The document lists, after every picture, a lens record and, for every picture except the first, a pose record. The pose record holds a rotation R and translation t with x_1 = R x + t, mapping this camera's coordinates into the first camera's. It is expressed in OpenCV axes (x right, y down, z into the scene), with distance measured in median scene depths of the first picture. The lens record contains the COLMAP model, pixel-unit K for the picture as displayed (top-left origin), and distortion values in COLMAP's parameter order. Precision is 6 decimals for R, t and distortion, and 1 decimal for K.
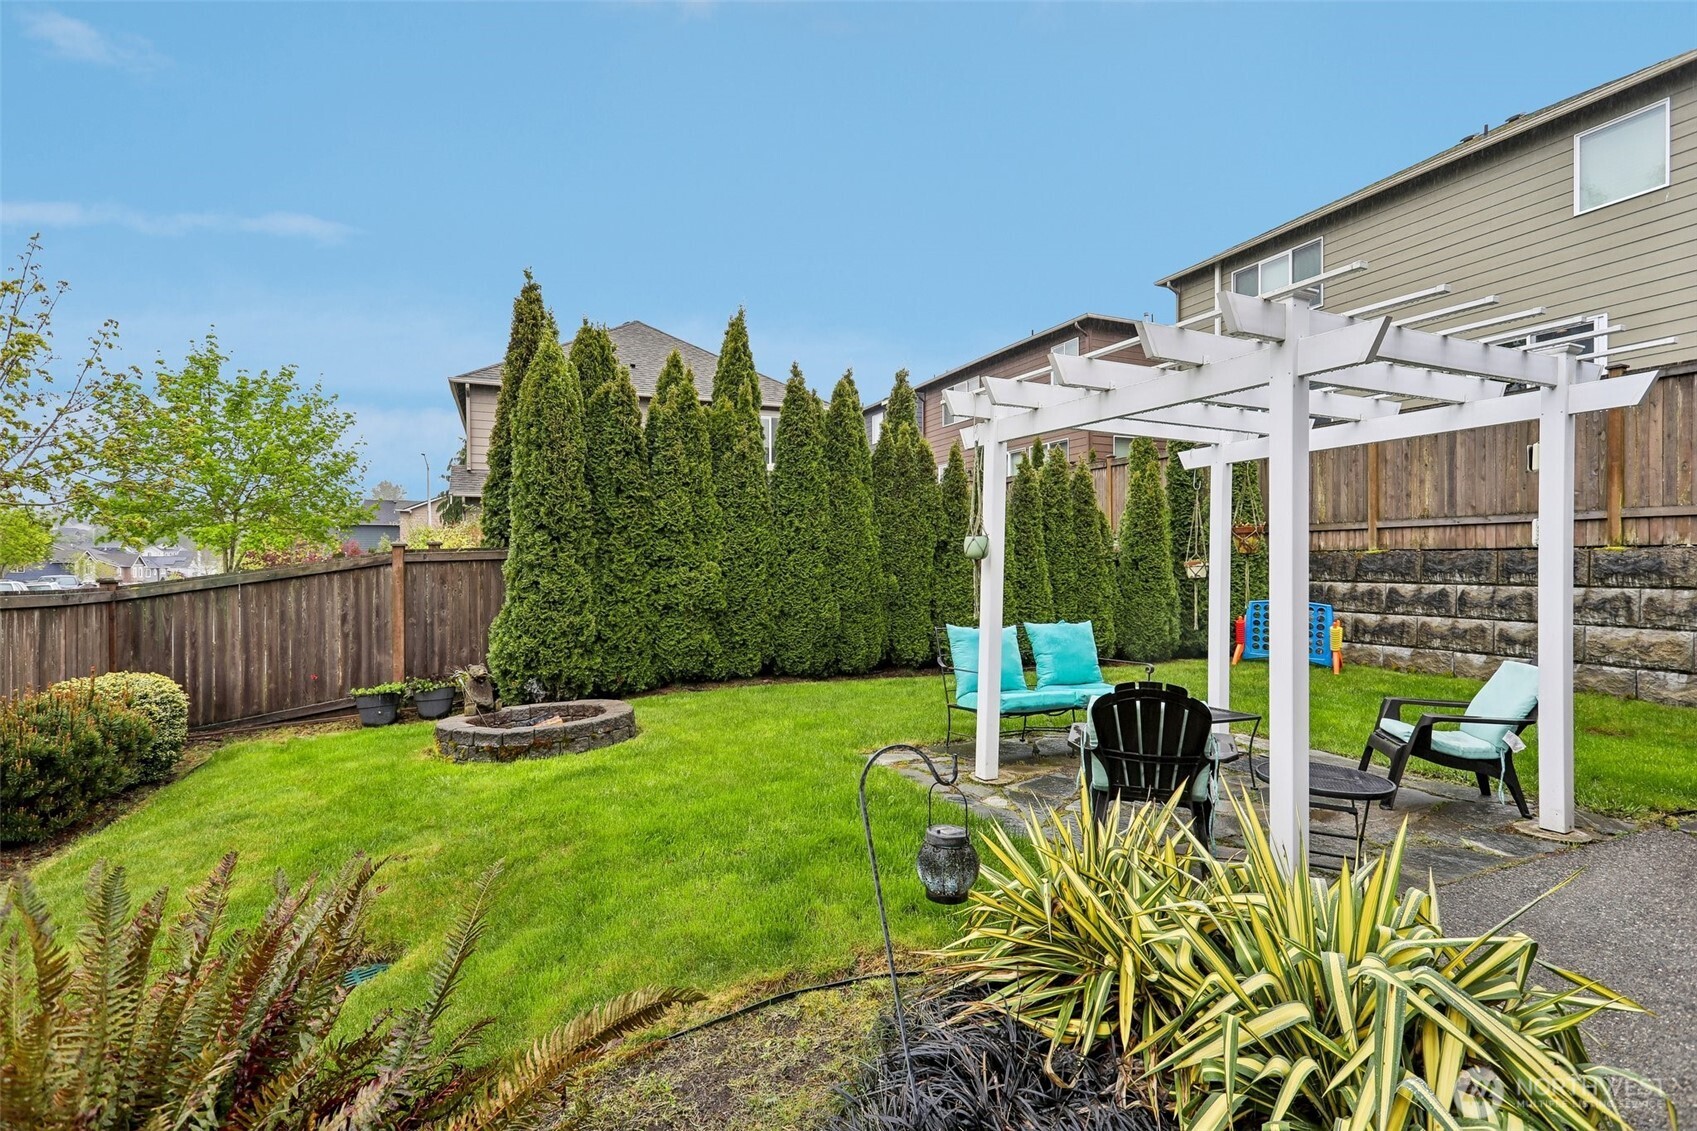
lens RADIAL K [[797.0, 0, 850.6], [0, 797.0, 567.1], [0, 0, 1]] dist [-0.003225, 0.002459]
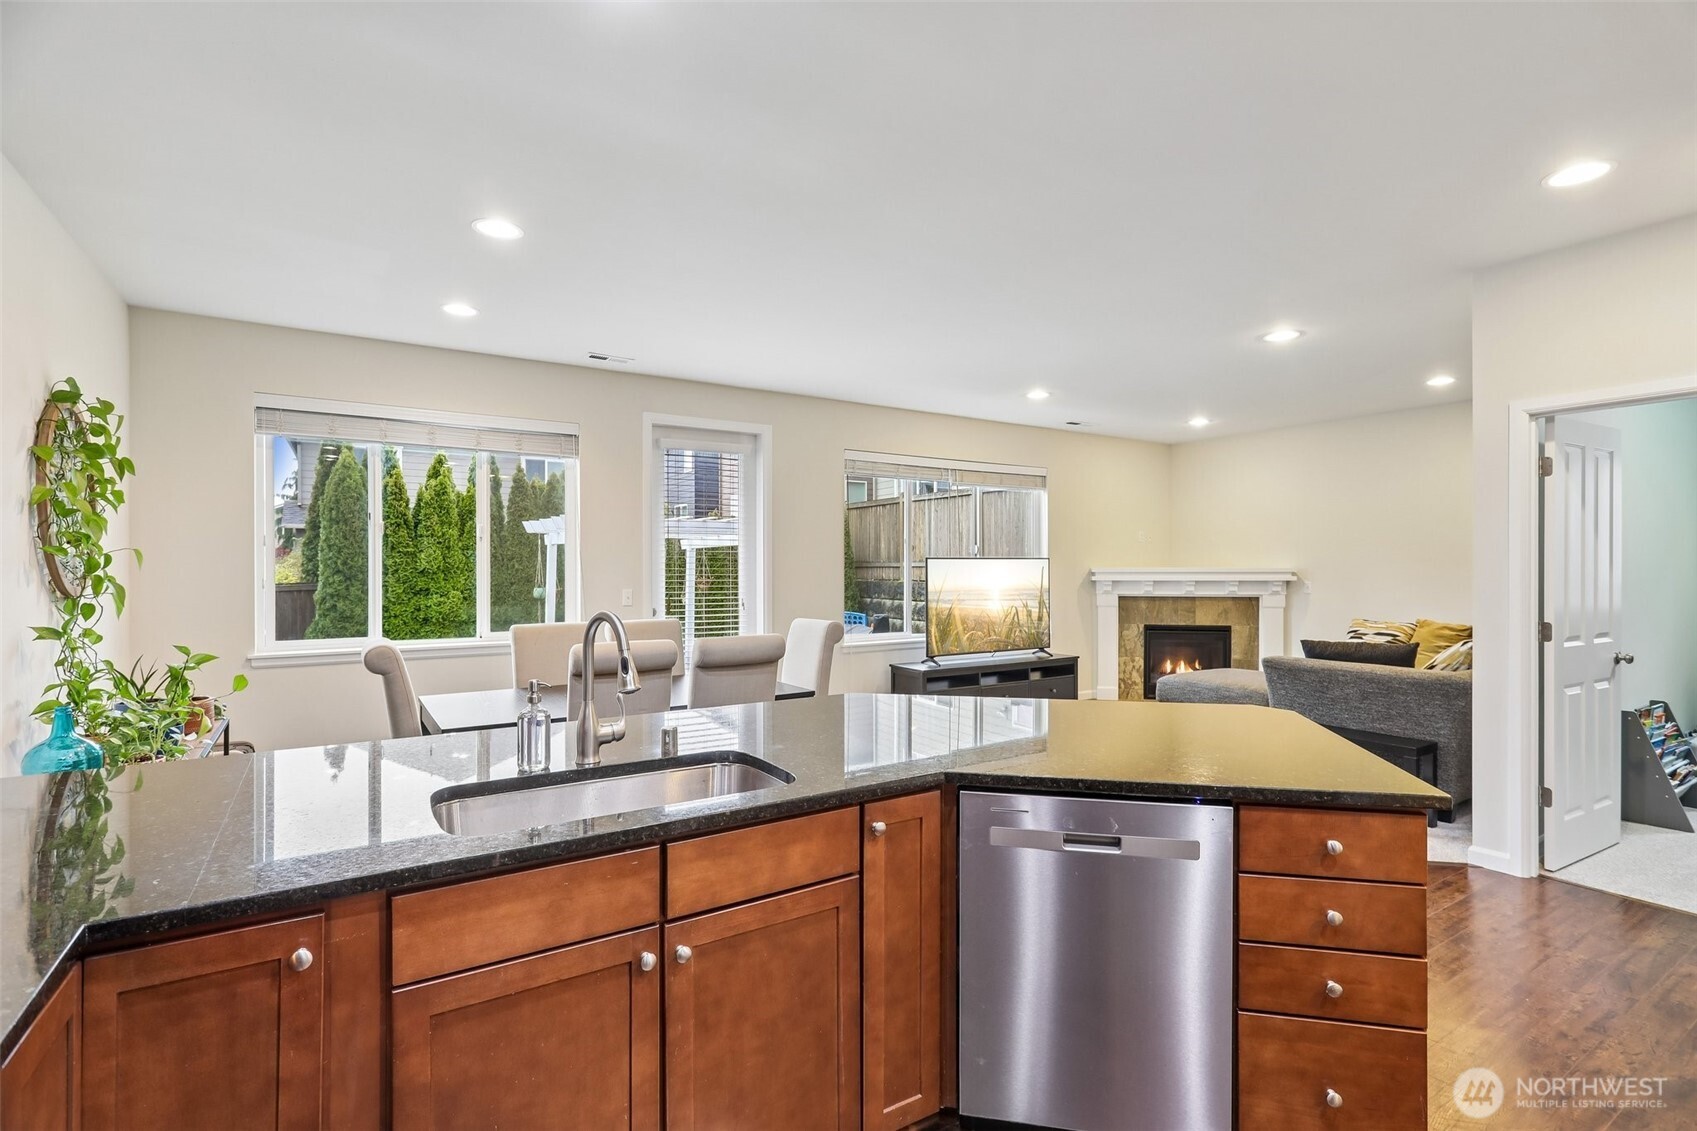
lens RADIAL K [[797.0, 0, 850.6], [0, 797.0, 567.1], [0, 0, 1]] dist [-0.003225, 0.002459]
pose [[0.988996, 0.001527, 0.147938, 0.382363], [-0.001078, 0.999995, -0.003117, -0.052041], [-0.147942, 0.002923, 0.988992, -0.722287]]
